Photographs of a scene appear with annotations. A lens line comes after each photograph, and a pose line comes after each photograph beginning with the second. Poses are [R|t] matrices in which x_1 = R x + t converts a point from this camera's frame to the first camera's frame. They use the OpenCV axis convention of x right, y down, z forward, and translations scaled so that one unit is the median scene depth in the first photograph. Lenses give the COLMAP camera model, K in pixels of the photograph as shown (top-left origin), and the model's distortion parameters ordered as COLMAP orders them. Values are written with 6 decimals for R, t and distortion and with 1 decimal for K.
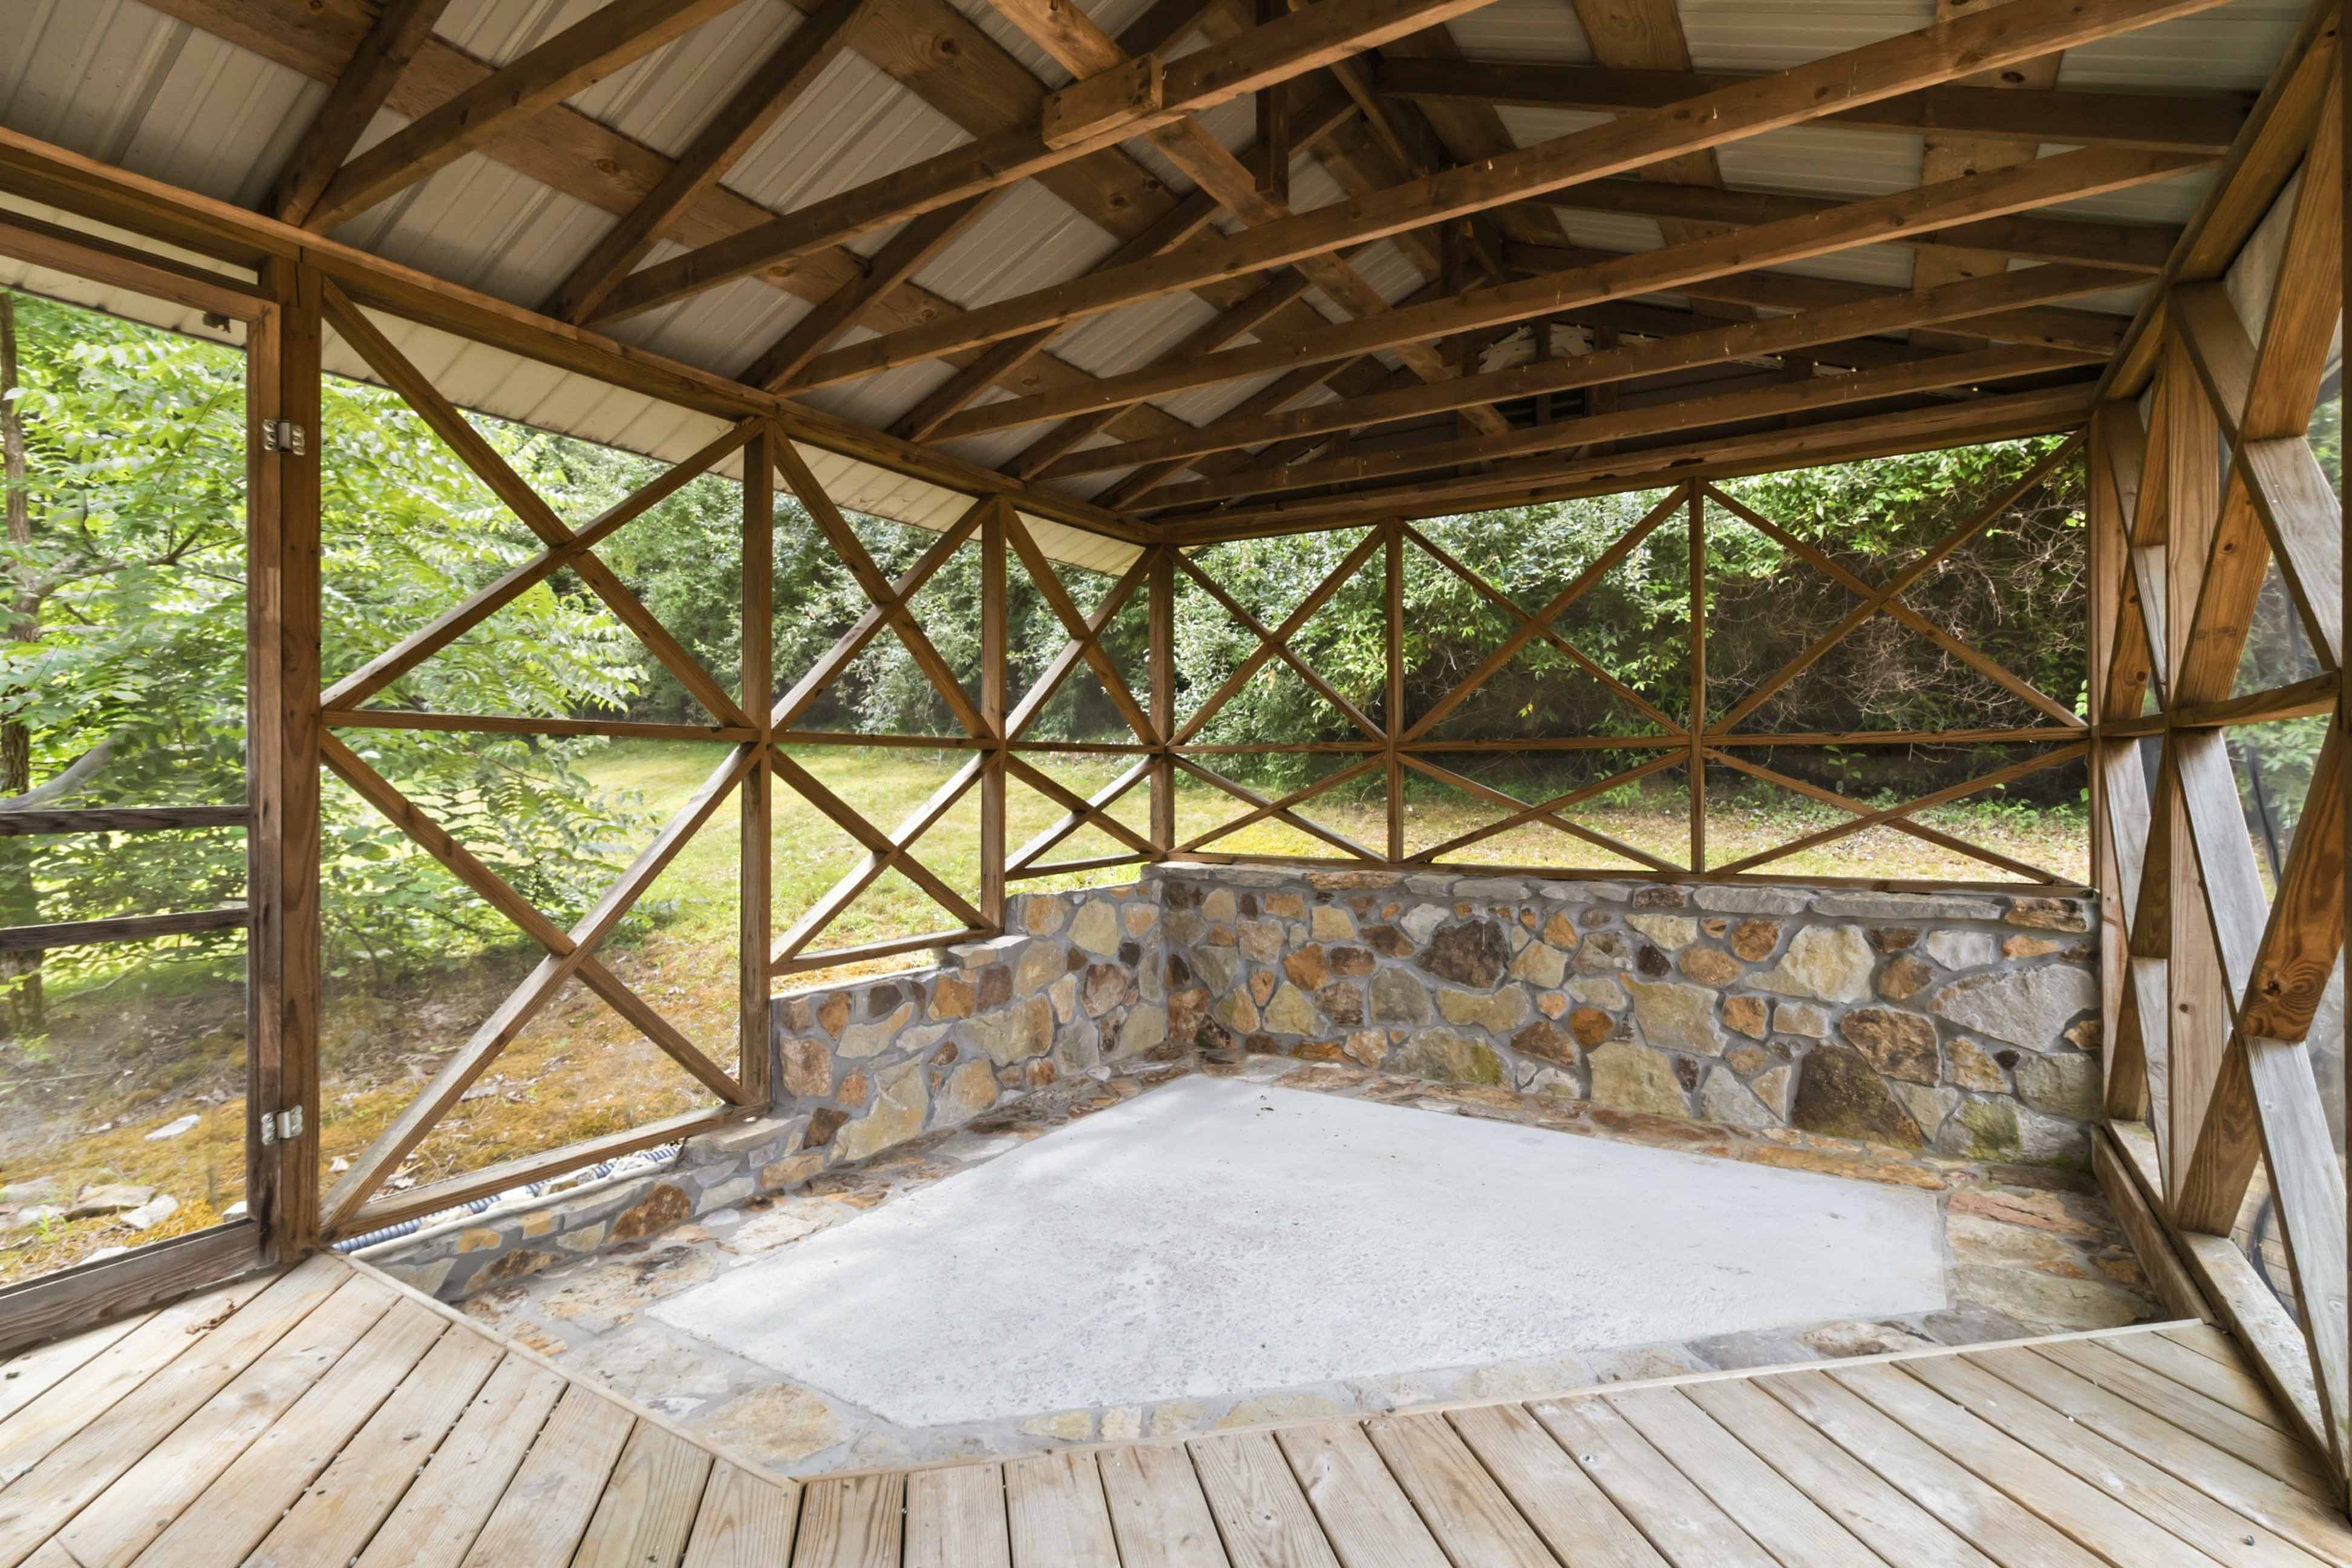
lens RADIAL K [[1102.0, 0, 1195.9], [0, 1102.0, 772.3], [0, 0, 1]] dist [0.000884, -0.000739]
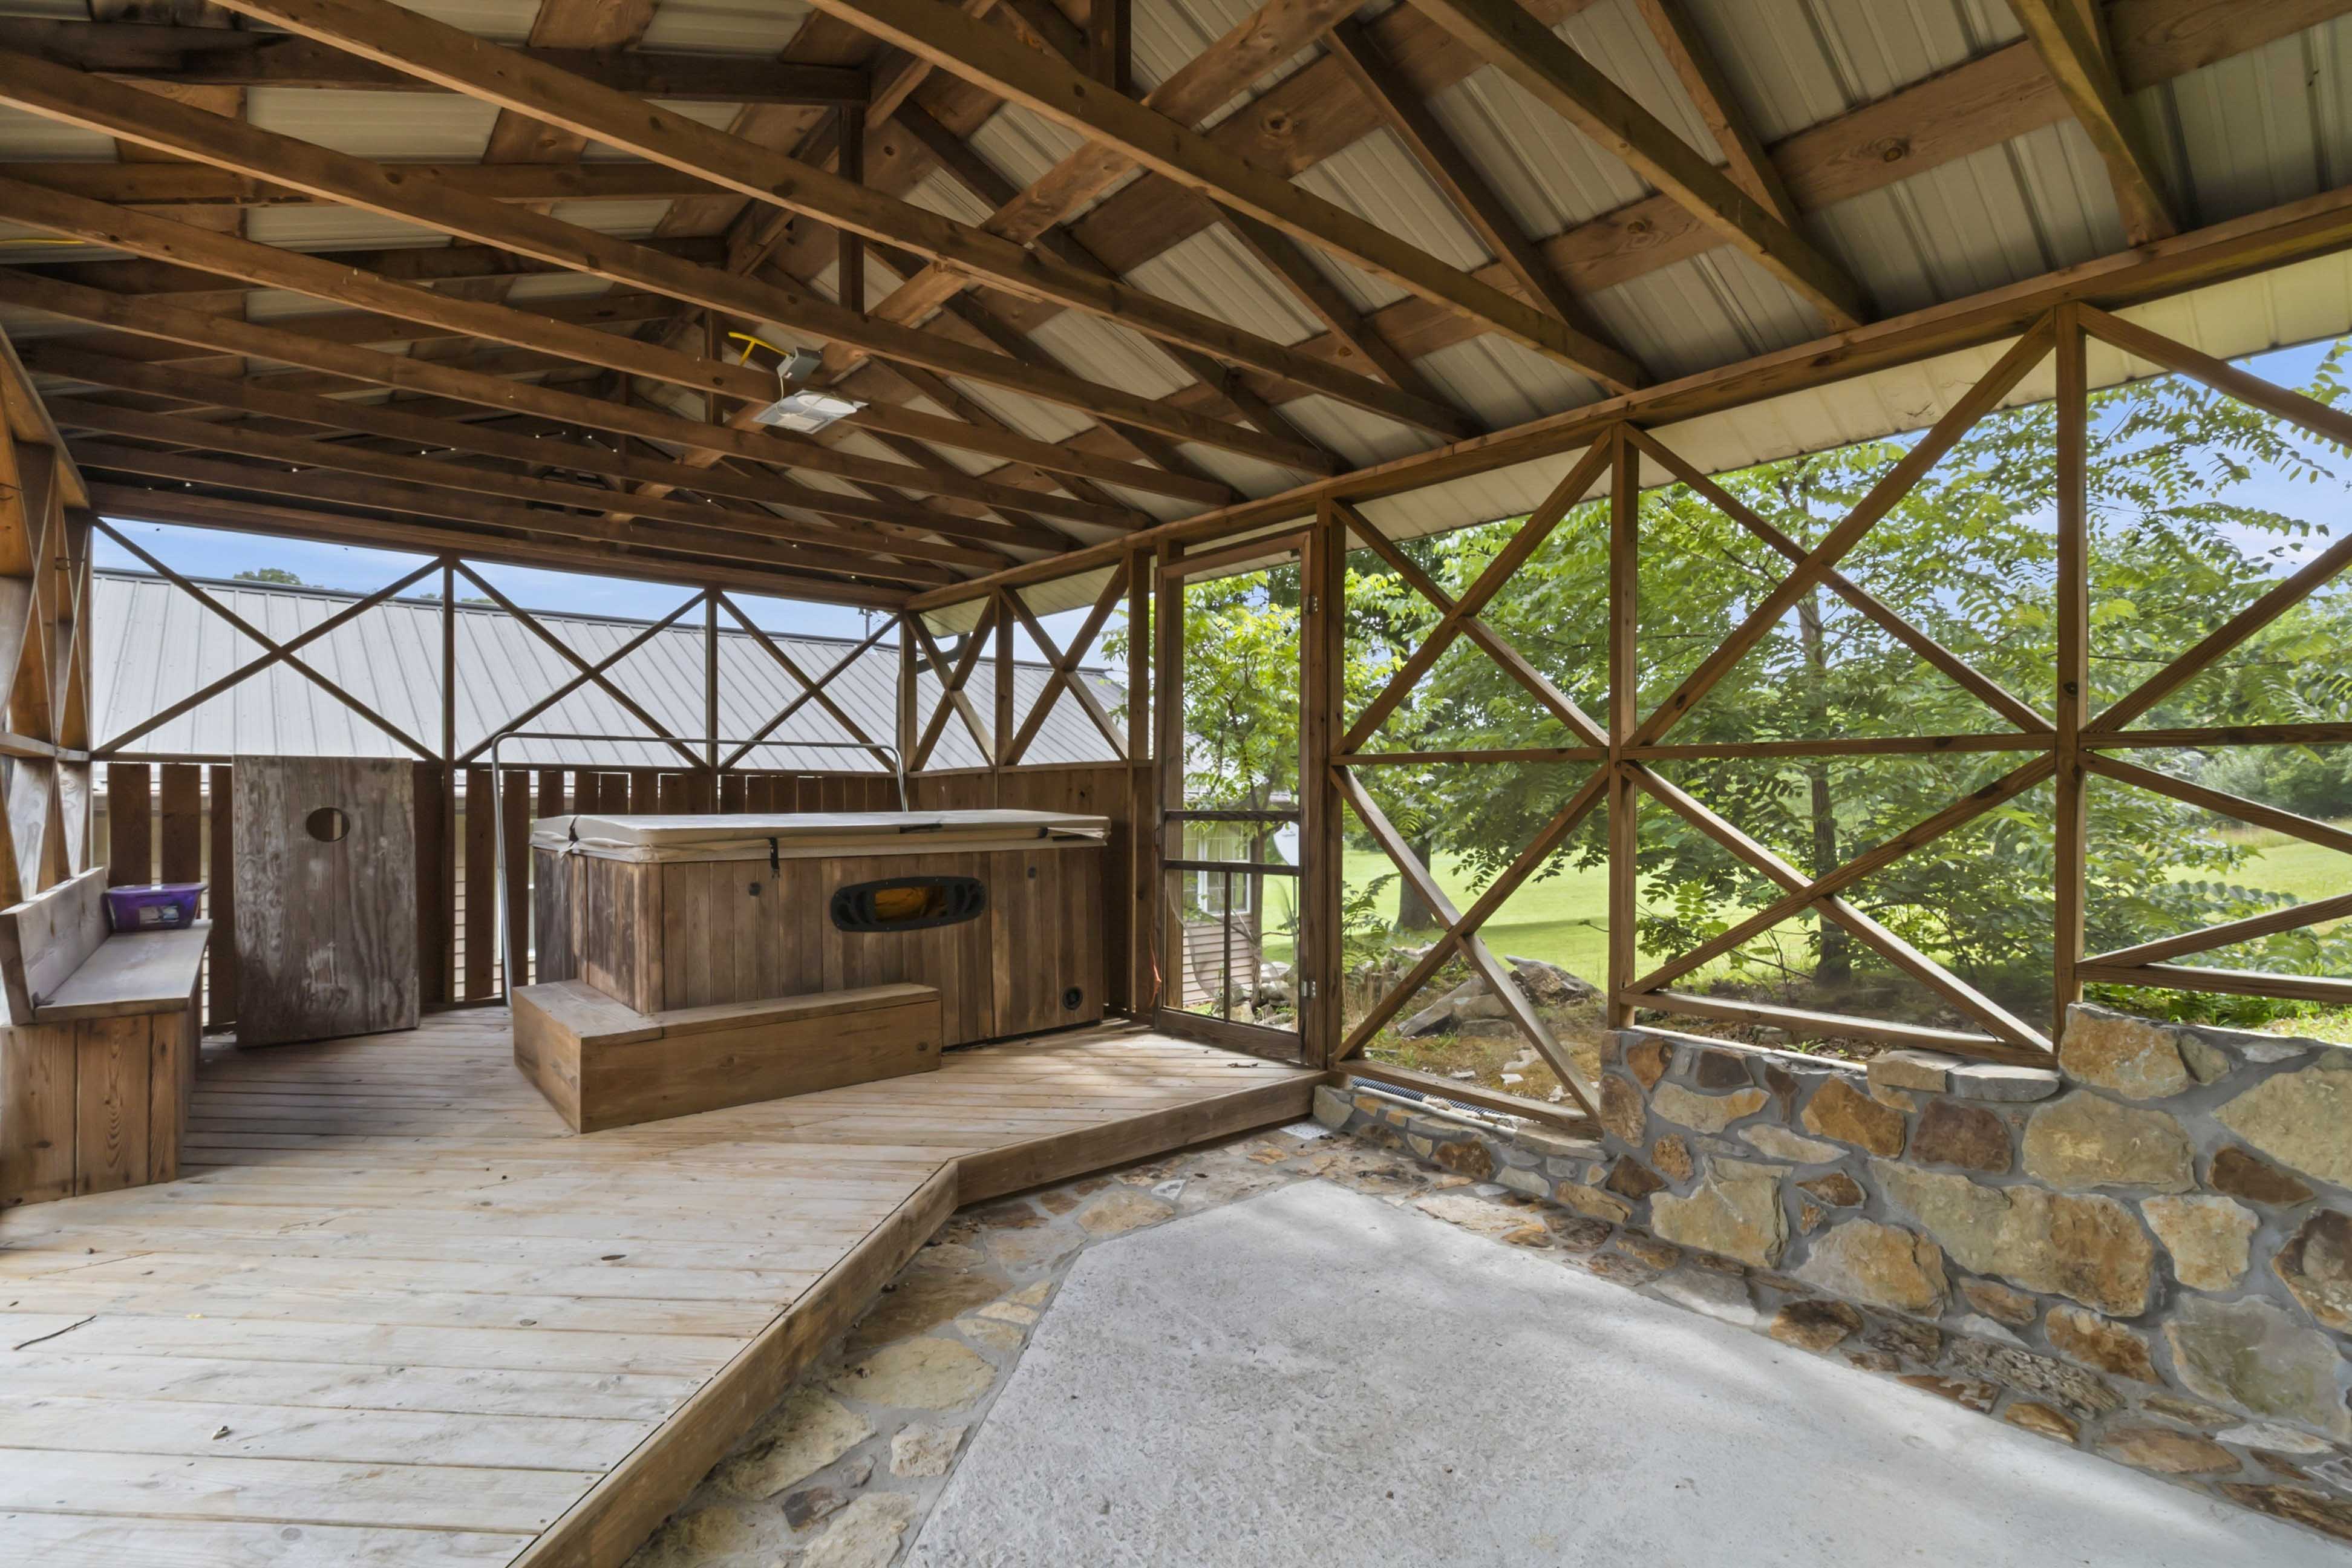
lens RADIAL K [[1102.0, 0, 1243.9], [0, 1102.0, 814.4], [0, 0, 1]] dist [0.000884, -0.000739]
pose [[-0.267619, 0.010619, -0.963466, 0.532697], [-0.008483, 0.999875, 0.013376, 0.011218], [0.963487, 0.011753, -0.267495, 0.806370]]
